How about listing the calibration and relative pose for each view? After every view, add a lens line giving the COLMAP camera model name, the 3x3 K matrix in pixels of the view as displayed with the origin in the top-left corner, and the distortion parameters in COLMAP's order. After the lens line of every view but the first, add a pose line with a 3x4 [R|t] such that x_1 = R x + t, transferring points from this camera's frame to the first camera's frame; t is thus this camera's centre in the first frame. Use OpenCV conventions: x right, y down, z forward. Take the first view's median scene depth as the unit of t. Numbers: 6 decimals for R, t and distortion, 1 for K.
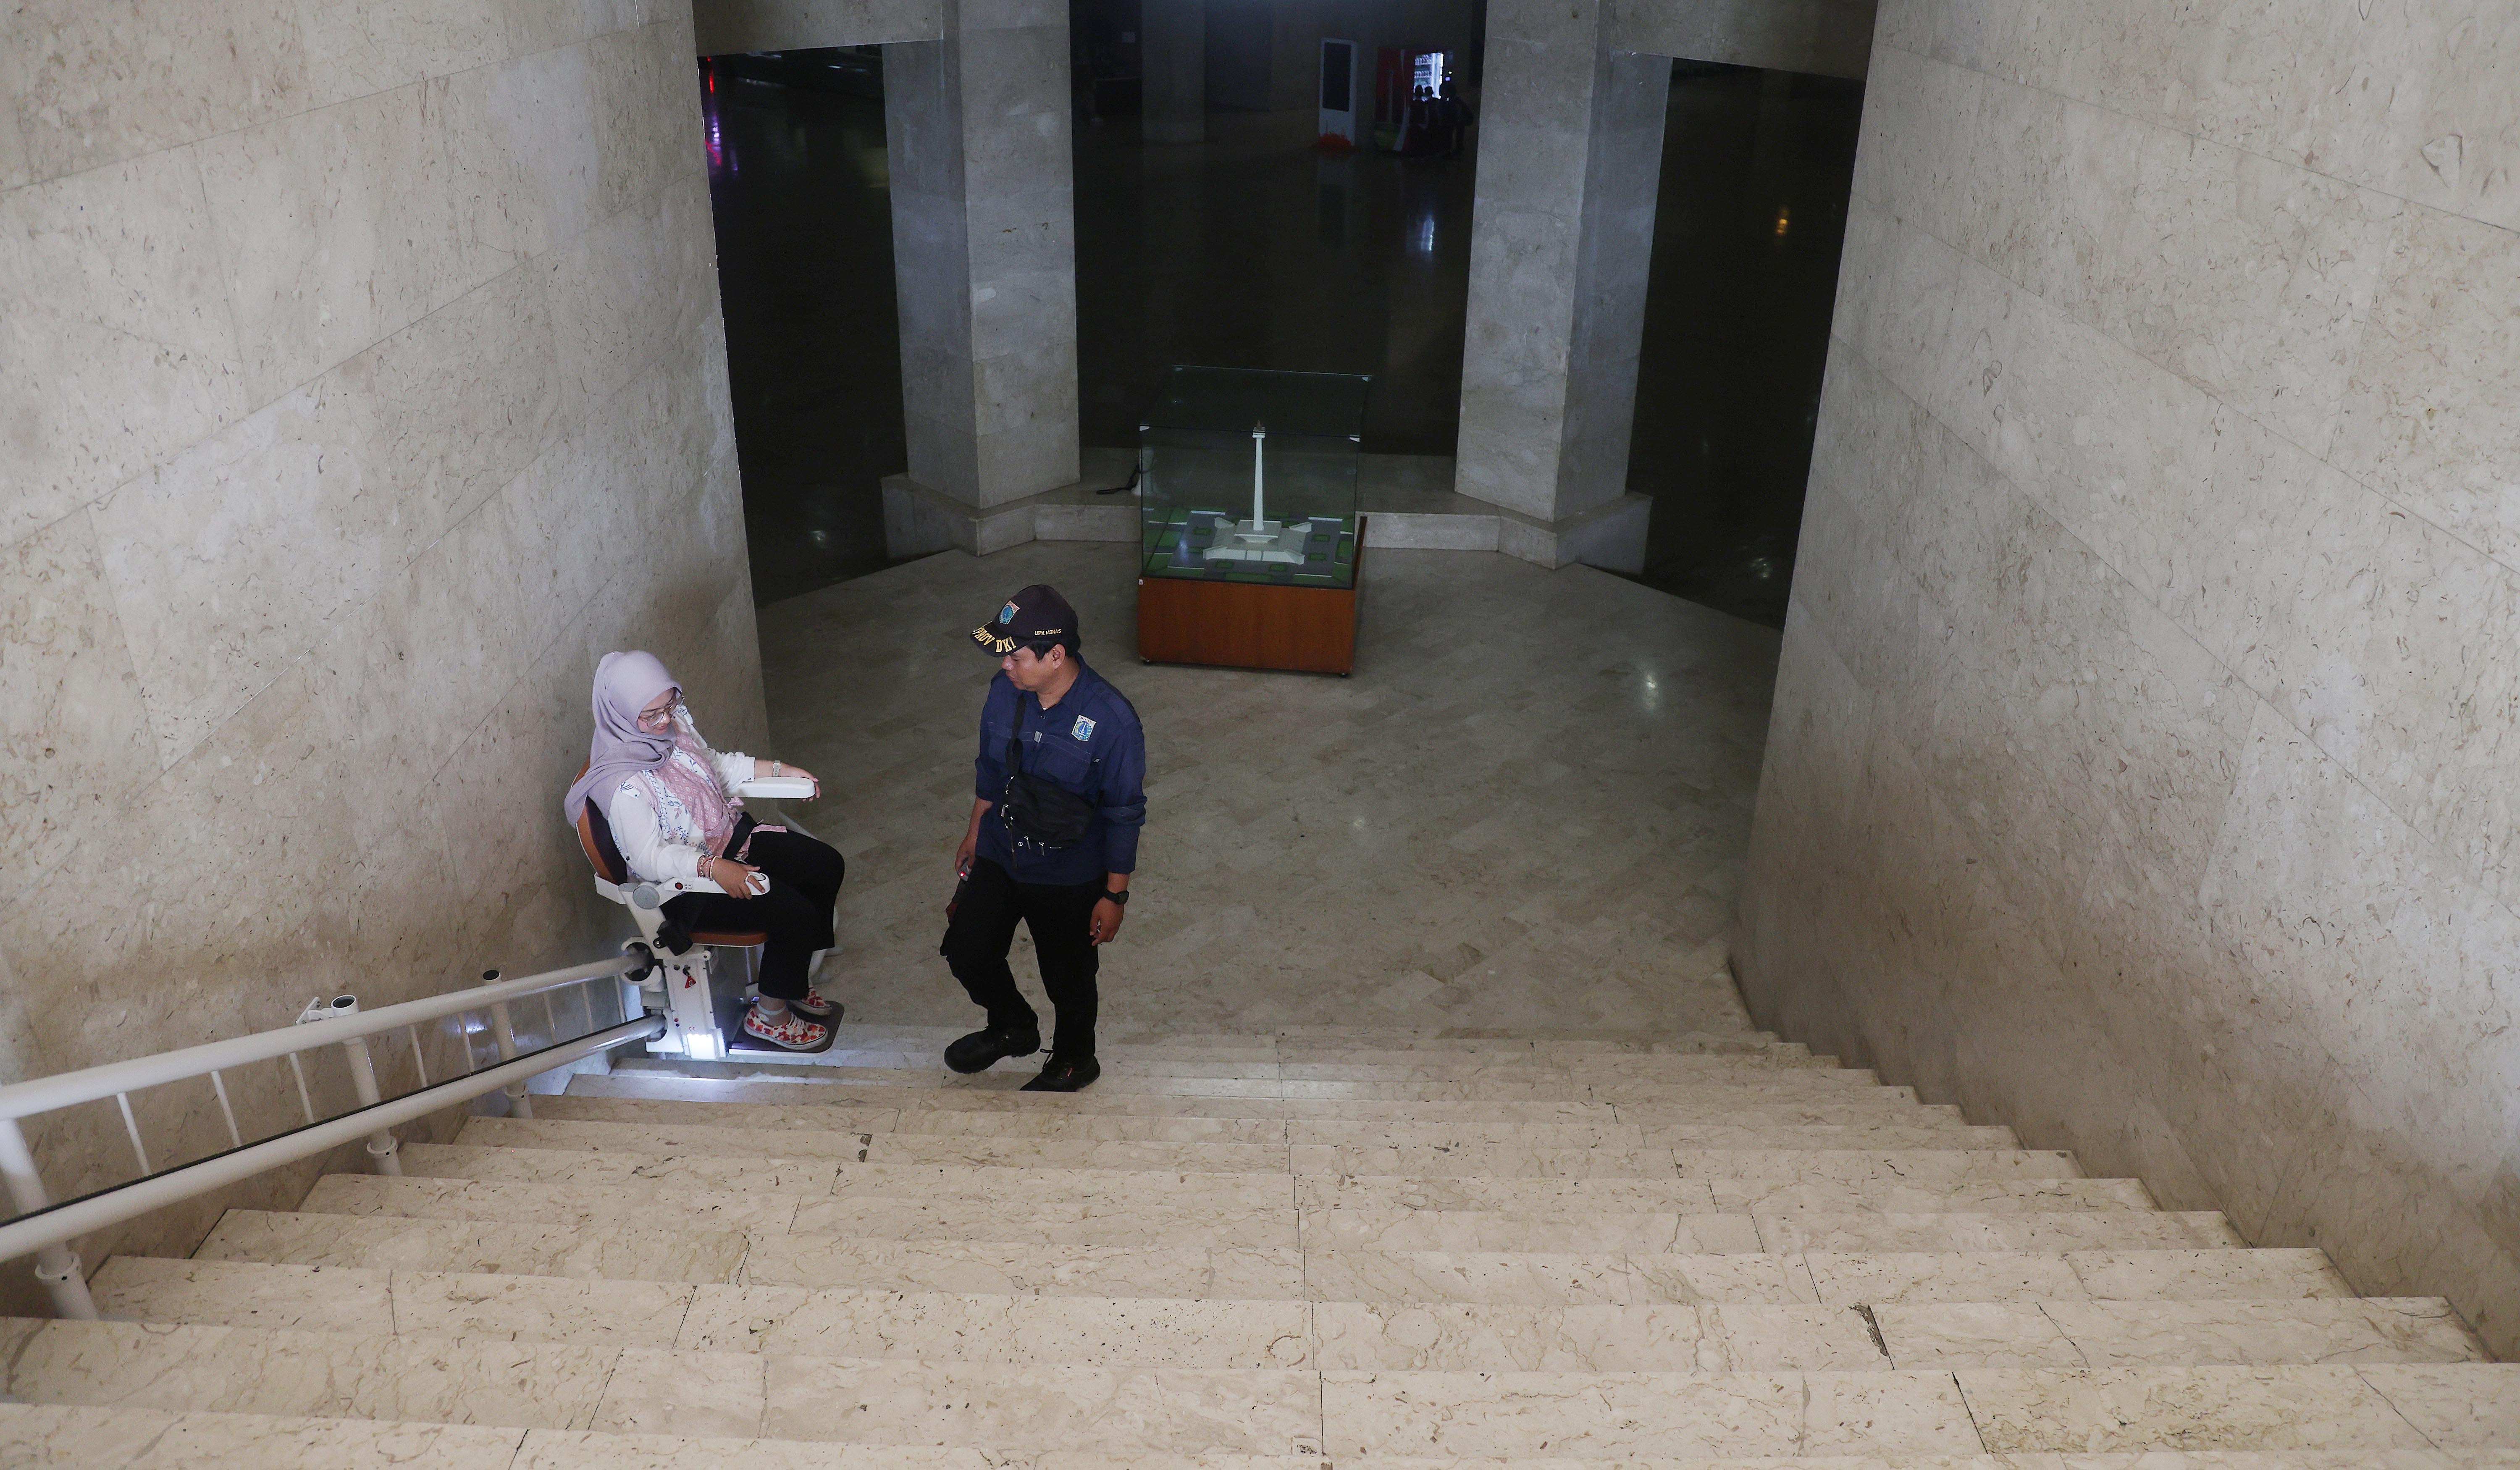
lens RADIAL K [[1753.1, 0, 1260.0], [0, 1753.1, 739.8], [0, 0, 1]] dist [-0.033527, 0.000114]
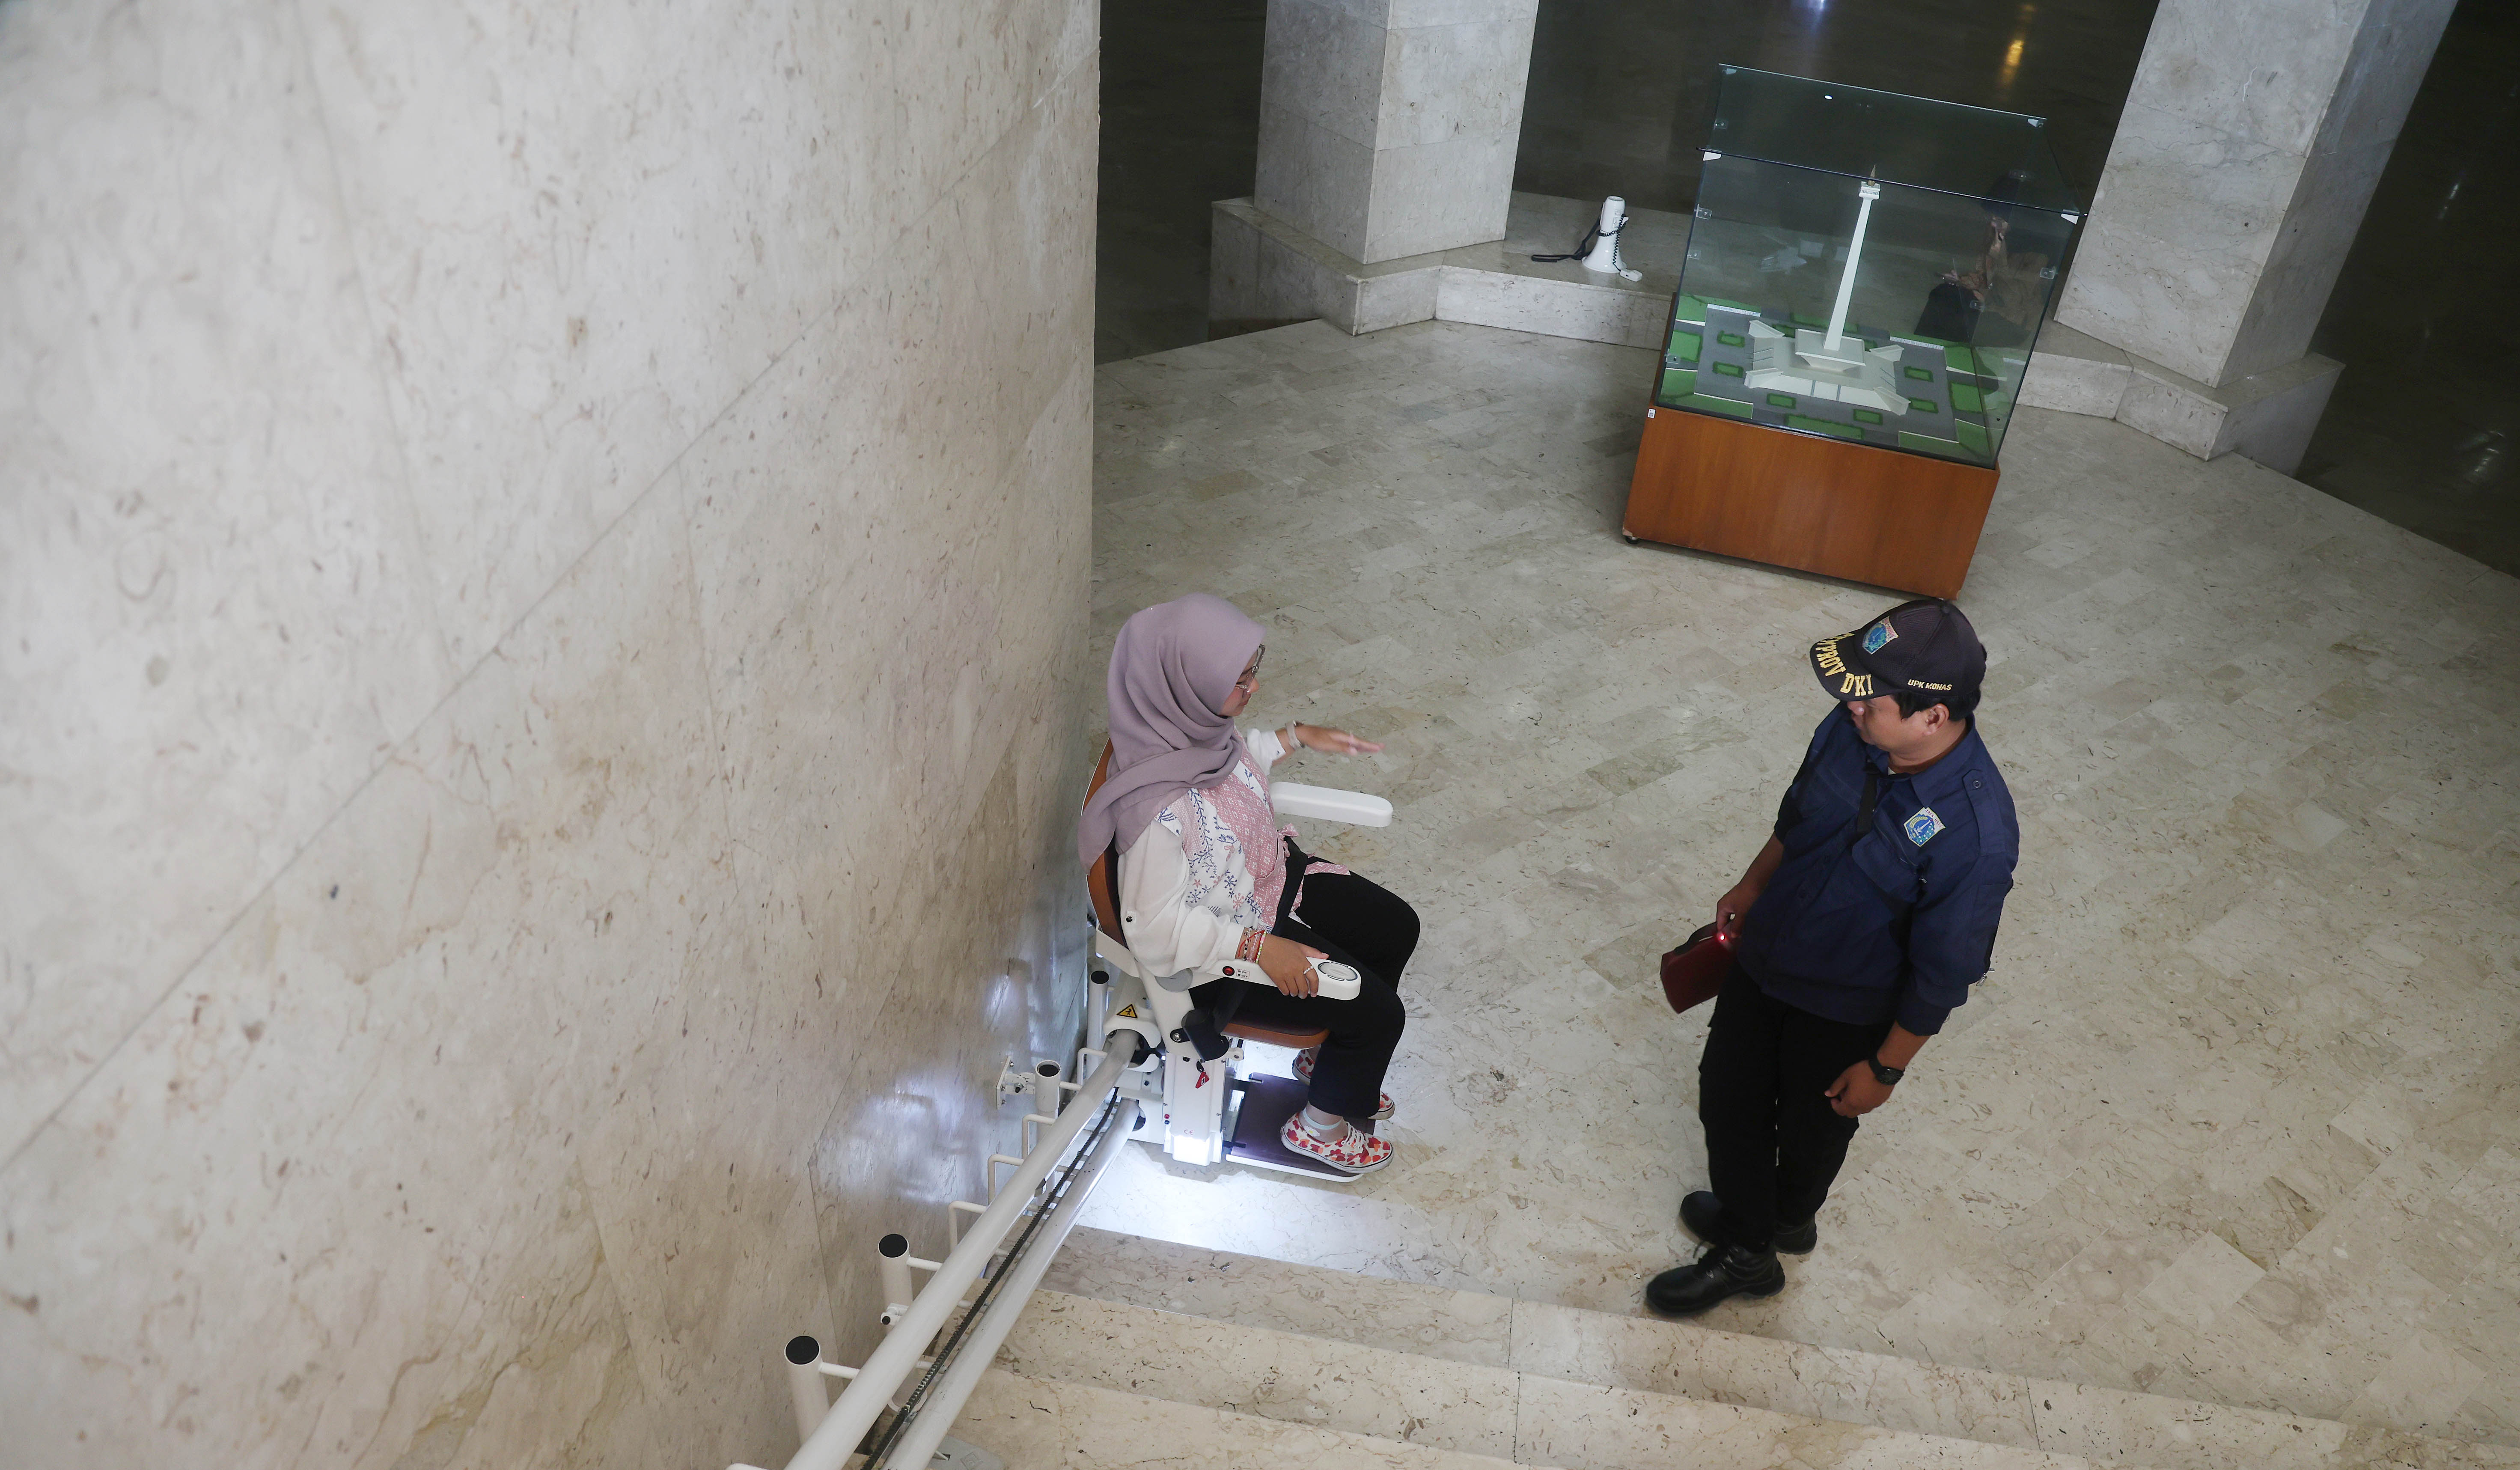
lens RADIAL K [[1766.7, 0, 1347.9], [0, 1766.7, 914.0], [0, 0, 1]] dist [-0.058089, 0.019814]
pose [[0.990511, 0.129213, -0.046816, -0.120788], [-0.116486, 0.970099, 0.212929, -0.037108], [0.072929, -0.205455, 0.975945, 0.337992]]
